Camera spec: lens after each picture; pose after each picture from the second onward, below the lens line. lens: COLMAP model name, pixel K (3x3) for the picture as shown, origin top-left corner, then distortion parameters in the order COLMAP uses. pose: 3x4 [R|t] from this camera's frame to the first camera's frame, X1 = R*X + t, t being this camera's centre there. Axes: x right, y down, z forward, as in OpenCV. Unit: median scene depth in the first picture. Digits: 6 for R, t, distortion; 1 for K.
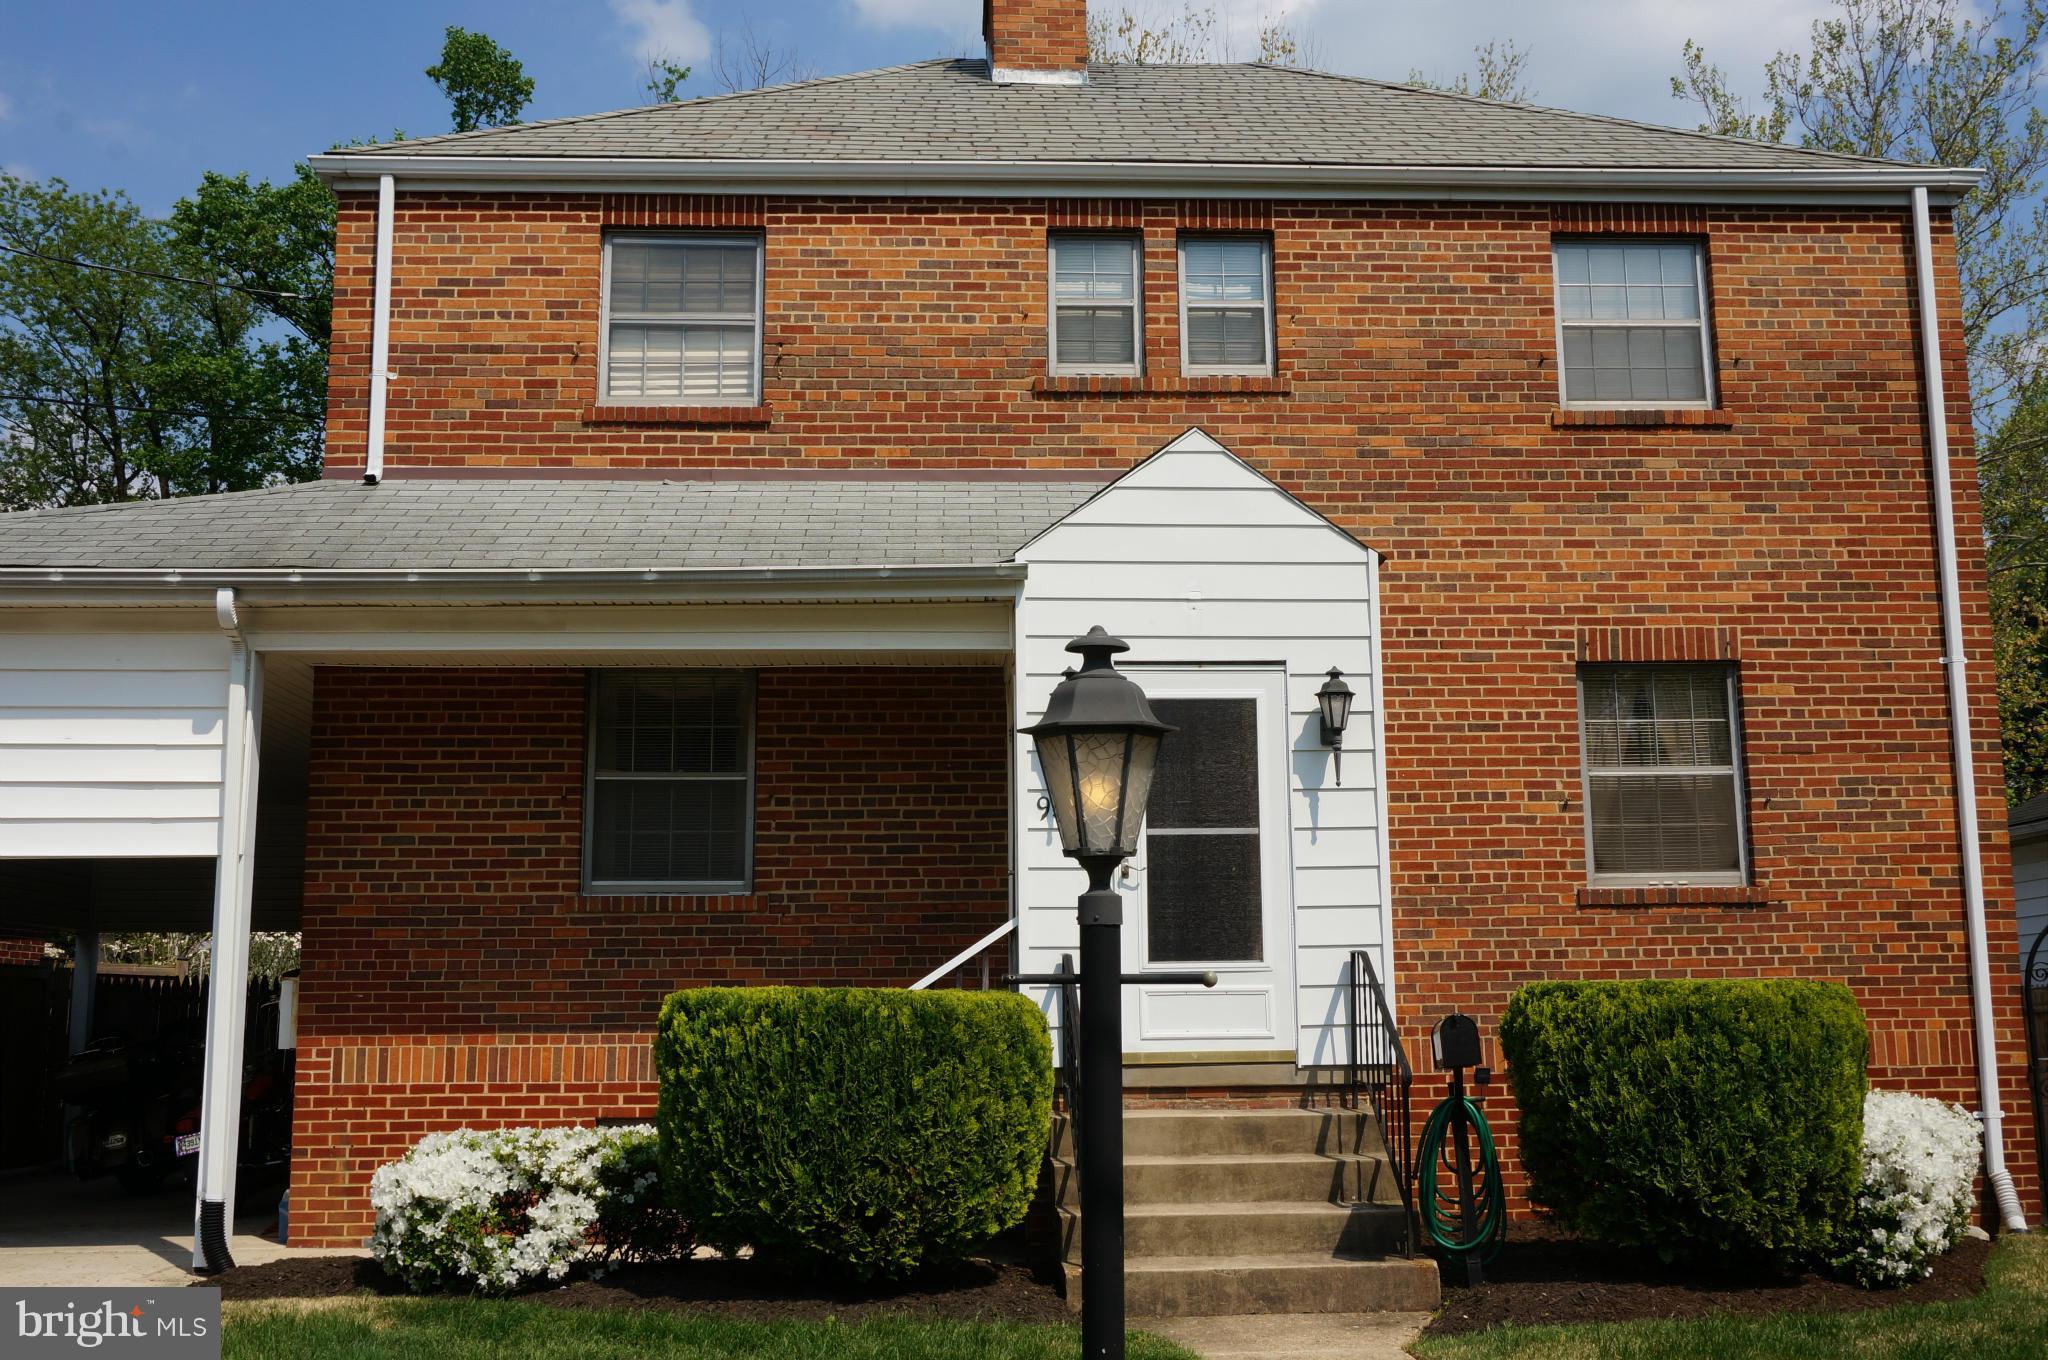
lens RADIAL K [[1996.1, 0, 1020.6], [0, 1996.1, 677.6], [0, 0, 1]] dist [-0.019355, 0.012269]
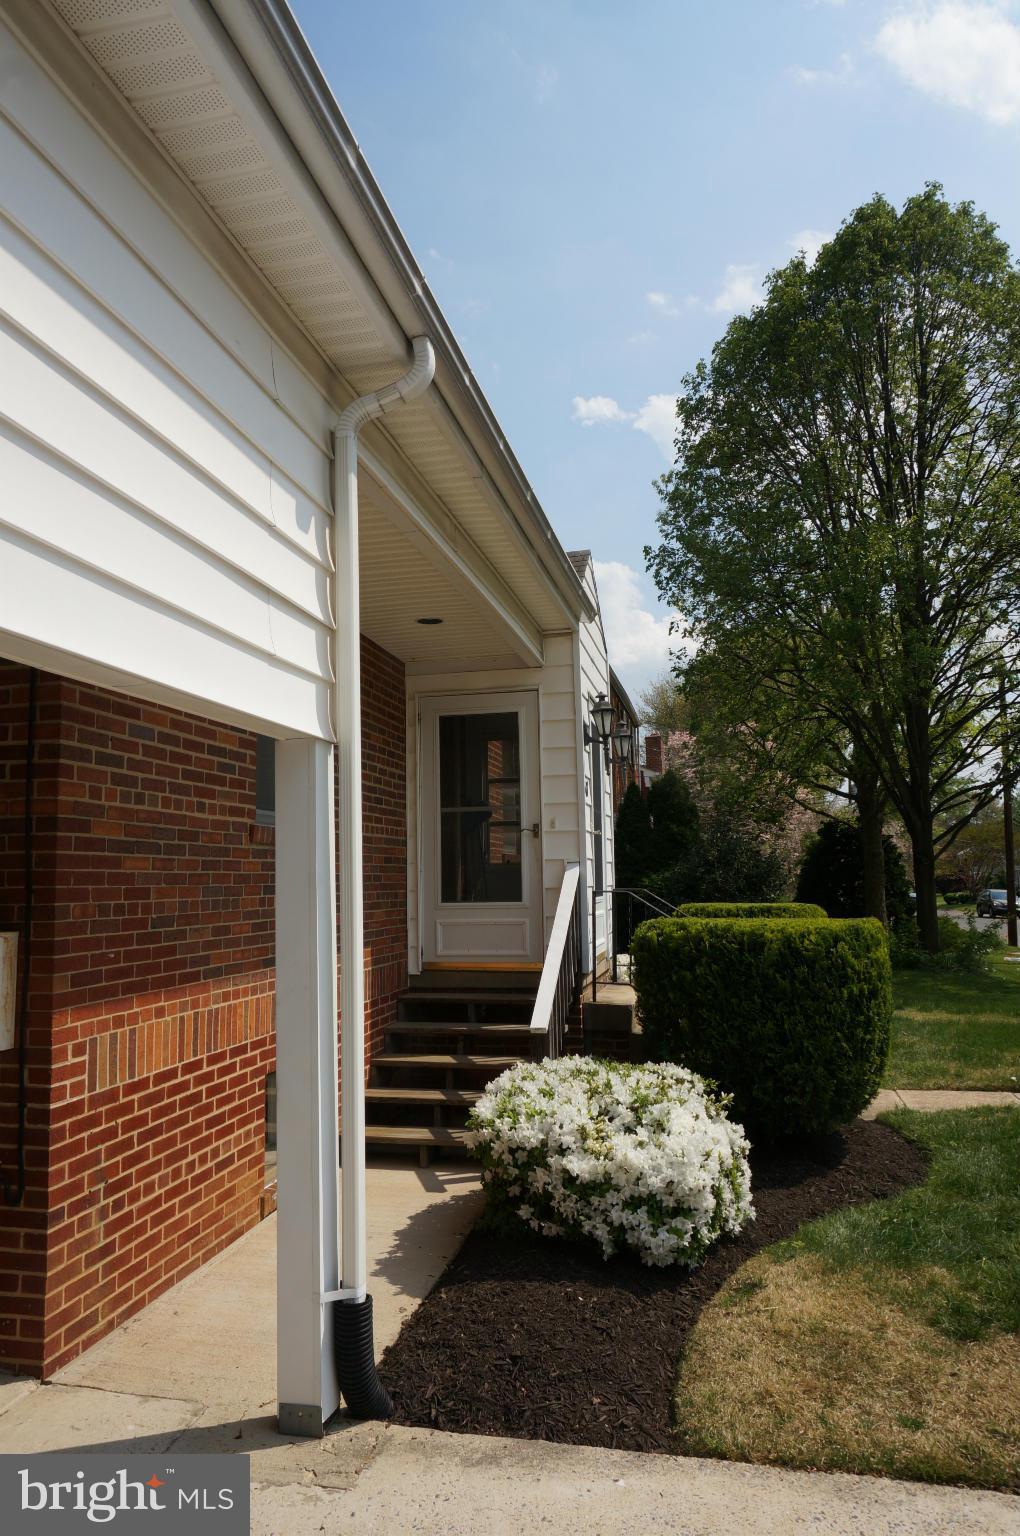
lens RADIAL K [[1023.8, 0, 510.0], [0, 1023.8, 768.0], [0, 0, 1]] dist [-0.035884, 0.003840]
pose [[0.243235, 0.109114, 0.963811, -0.604940], [-0.137867, 0.987453, -0.076998, 0.100332], [-0.960120, -0.114149, 0.255226, 0.753456]]
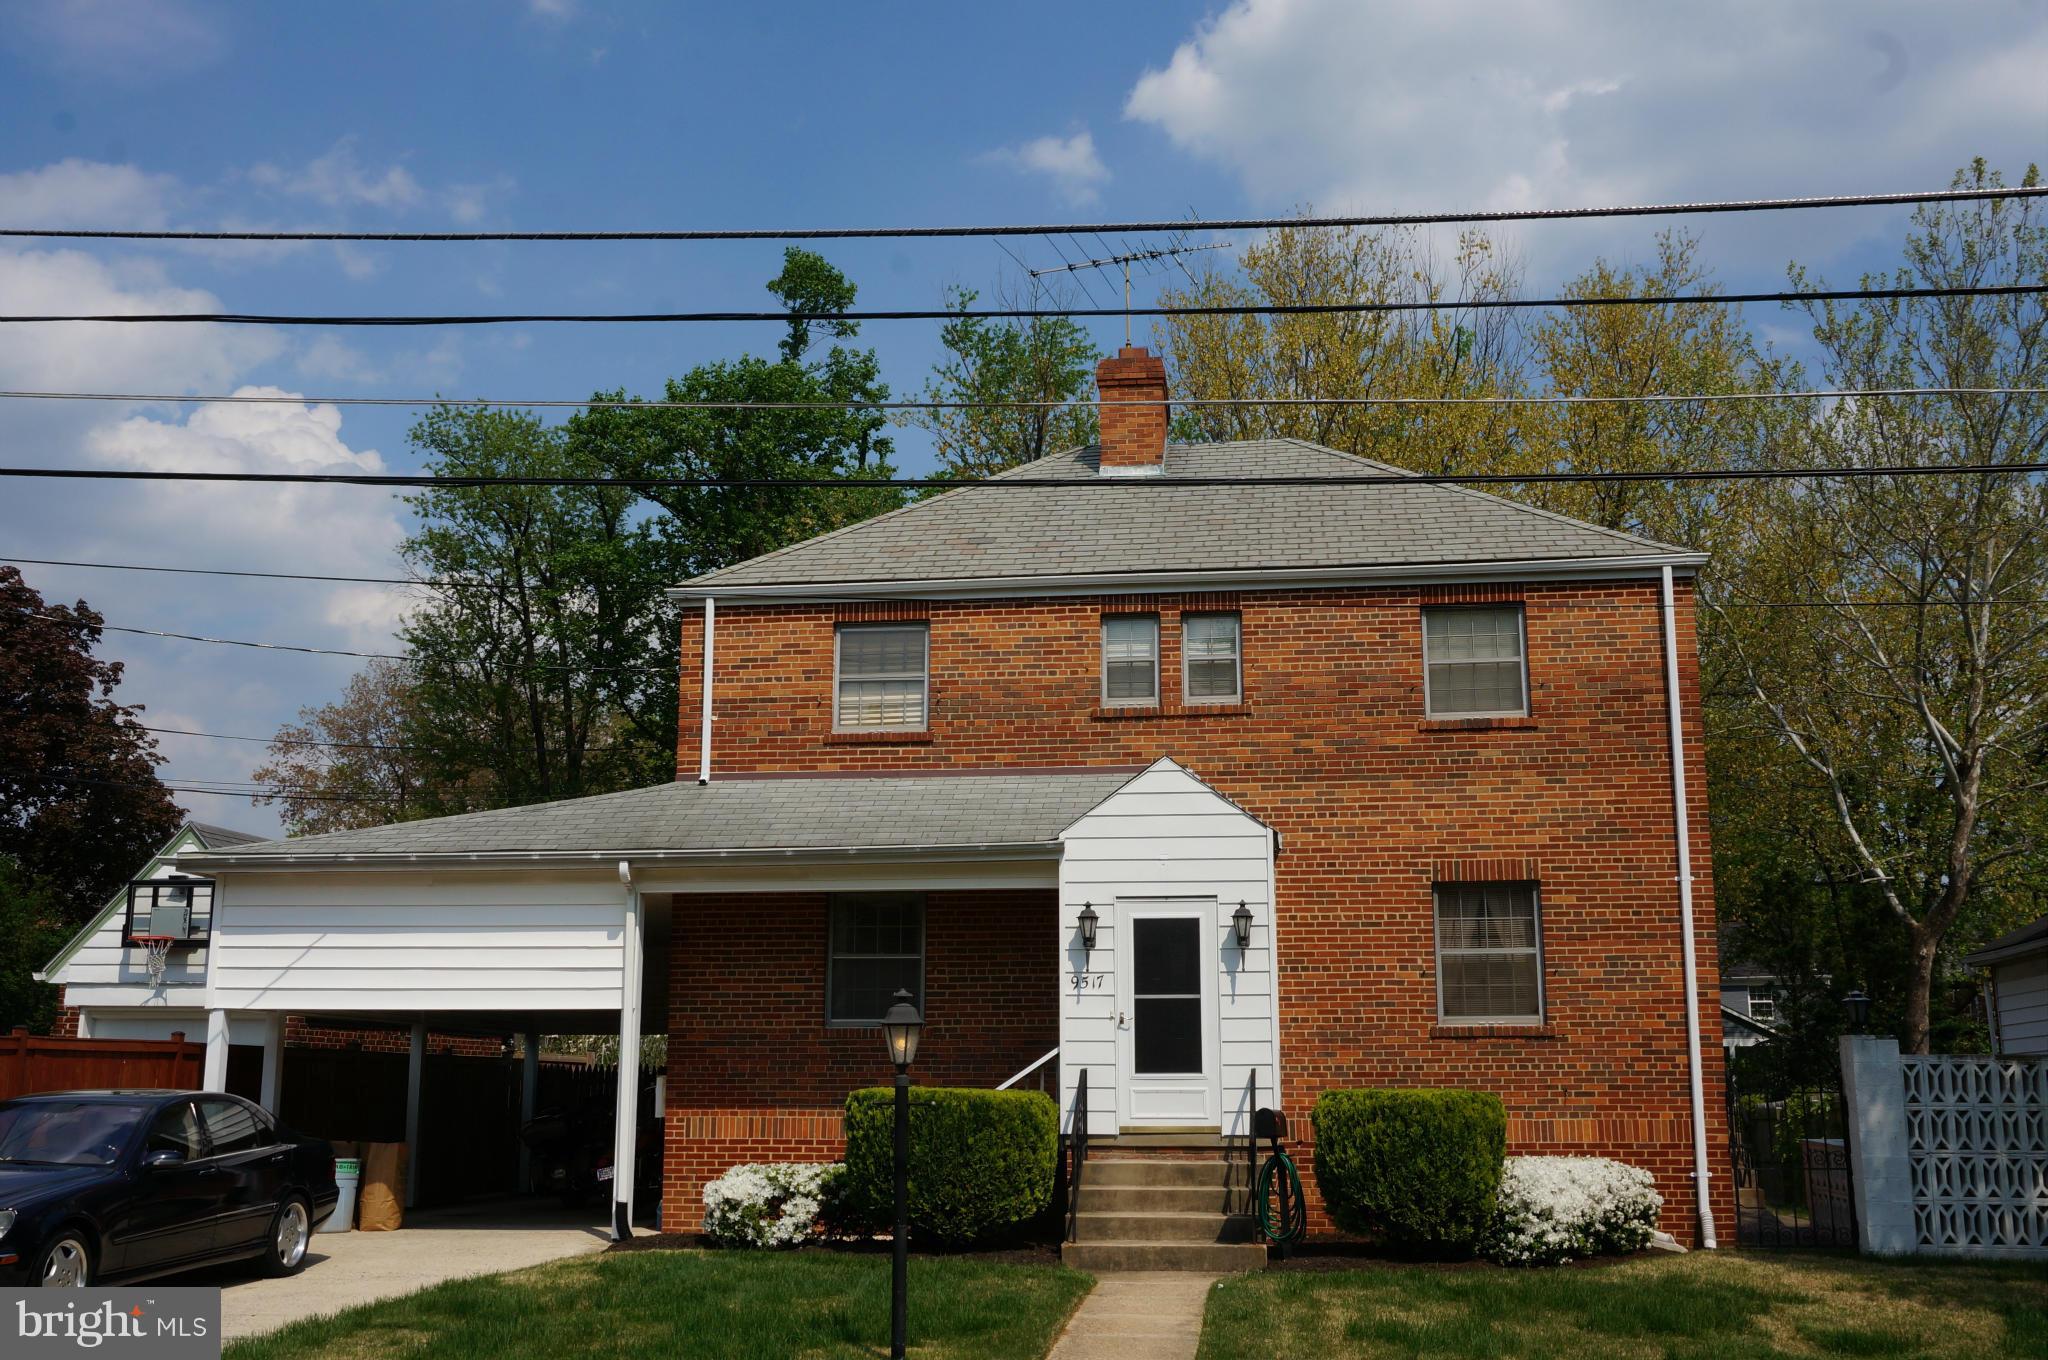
lens RADIAL K [[1981.3, 0, 1013.9], [0, 1981.3, 677.7], [0, 0, 1]] dist [-0.007141, 0.005658]
pose [[0.984099, -0.025352, -0.175804, 0.233920], [0.019394, 0.999180, -0.035530, -0.121567], [0.176561, 0.031555, 0.983784, -0.618348]]
